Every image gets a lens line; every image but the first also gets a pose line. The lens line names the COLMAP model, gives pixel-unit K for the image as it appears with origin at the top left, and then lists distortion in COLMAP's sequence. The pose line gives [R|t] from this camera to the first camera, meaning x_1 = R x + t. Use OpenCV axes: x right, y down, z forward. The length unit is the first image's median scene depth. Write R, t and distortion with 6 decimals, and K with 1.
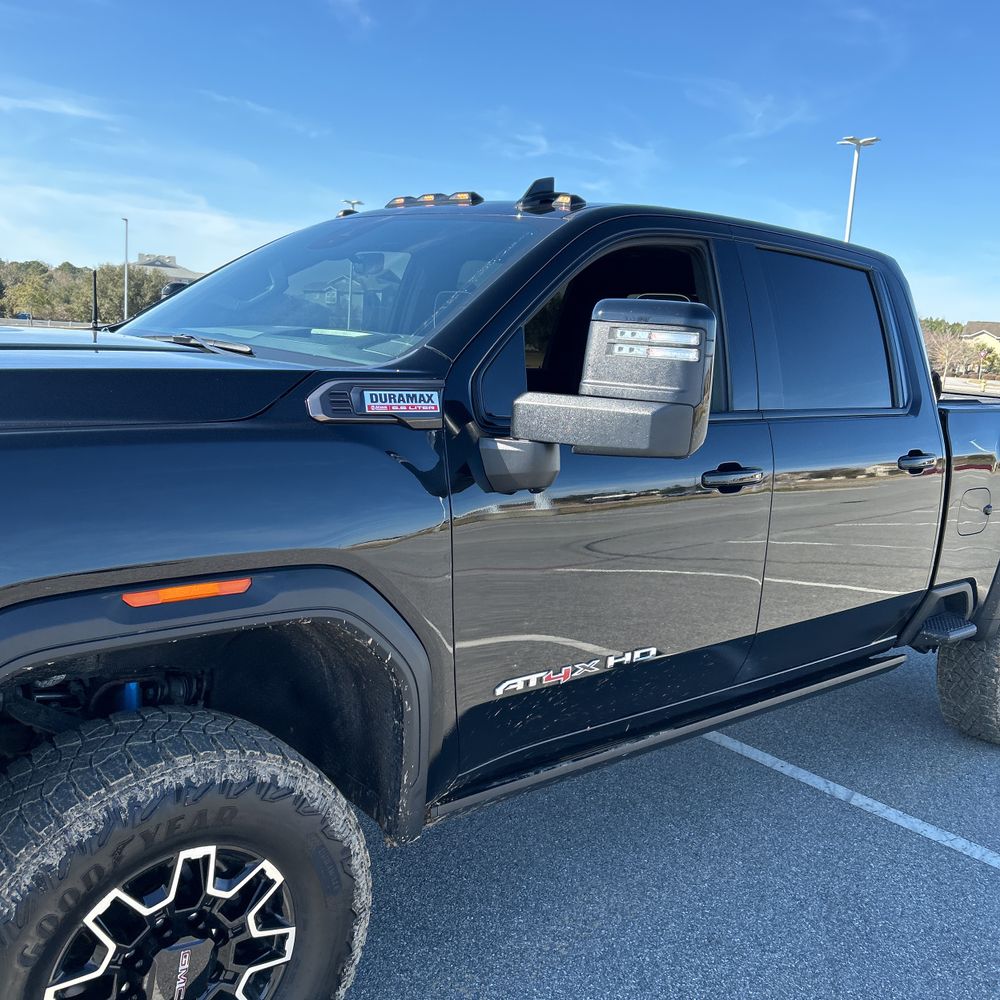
lens RADIAL K [[1011.0, 0, 491.1], [0, 1011.0, 506.5], [0, 0, 1]] dist [0.021404, 0.000000]
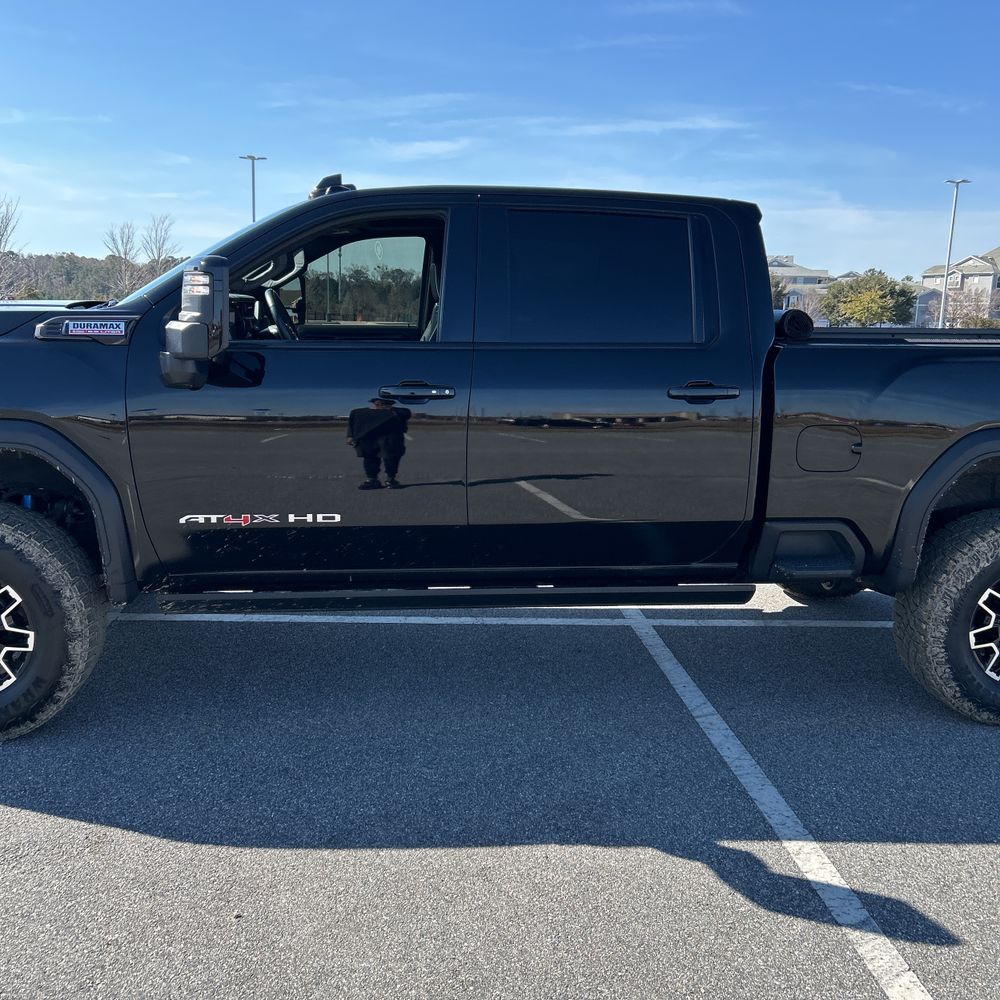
lens RADIAL K [[1011.0, 0, 495.9], [0, 1011.0, 499.6], [0, 0, 1]] dist [0.021404, 0.000000]
pose [[0.832170, 0.061272, -0.551125, 1.452150], [-0.064422, 0.997829, 0.013662, 0.116933], [0.550765, 0.024136, 0.834311, -0.019617]]
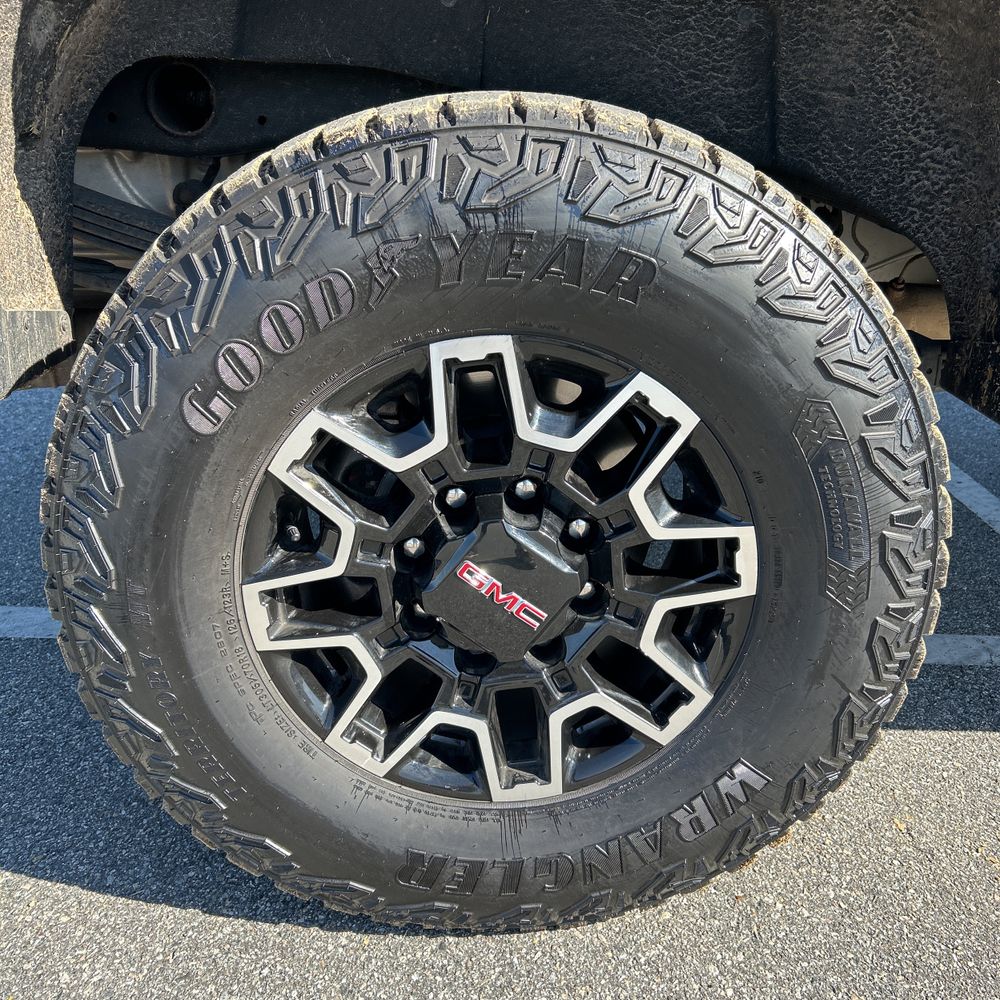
lens RADIAL K [[1011.0, 0, 496.9], [0, 1011.0, 506.2], [0, 0, 1]] dist [0.021404, 0.000000]
pose [[0.784204, 0.238145, -0.572985, 1.501173], [-0.157550, 0.969576, 0.187349, 0.200419], [0.600169, -0.056646, 0.797865, 1.868249]]
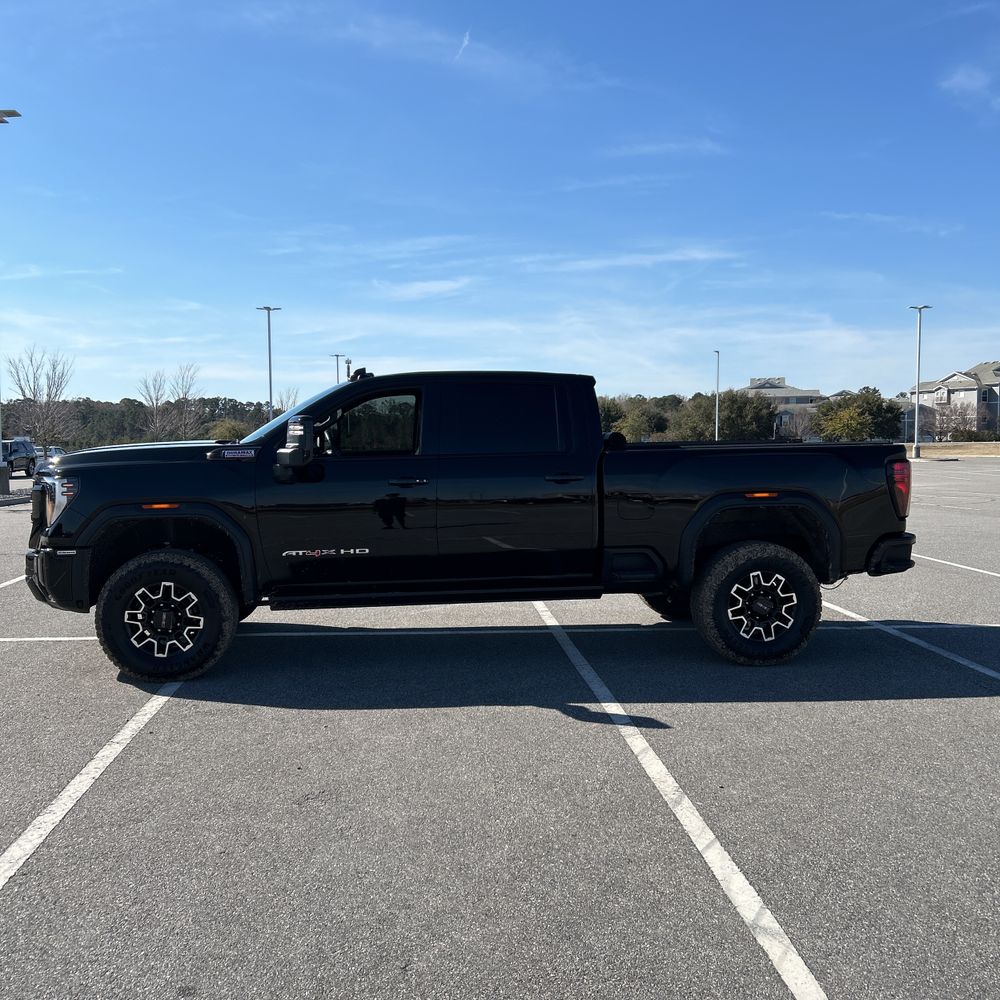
lens RADIAL K [[1011.0, 0, 501.3], [0, 1011.0, 496.0], [0, 0, 1]] dist [0.021404, 0.000000]
pose [[0.831337, -0.036750, -0.554552, 2.444793], [-0.031926, 0.993006, -0.113666, 0.377094], [0.554851, 0.112200, 0.824349, -1.187745]]
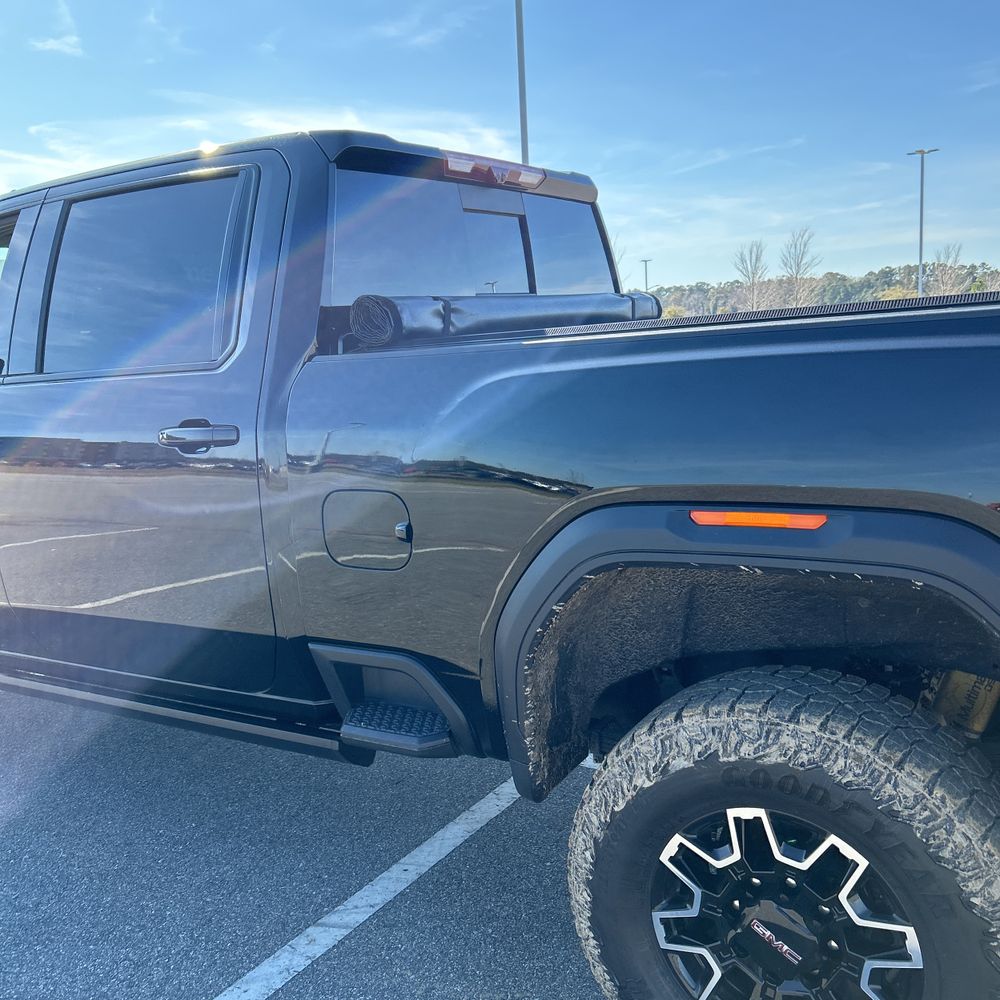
lens RADIAL K [[1011.0, 0, 485.1], [0, 1011.0, 501.8], [0, 0, 1]] dist [0.021404, 0.000000]
pose [[0.305240, 0.073472, -0.949437, 2.000844], [-0.078124, 0.995590, 0.051927, -0.091707], [0.949065, 0.058324, 0.309634, 1.693319]]
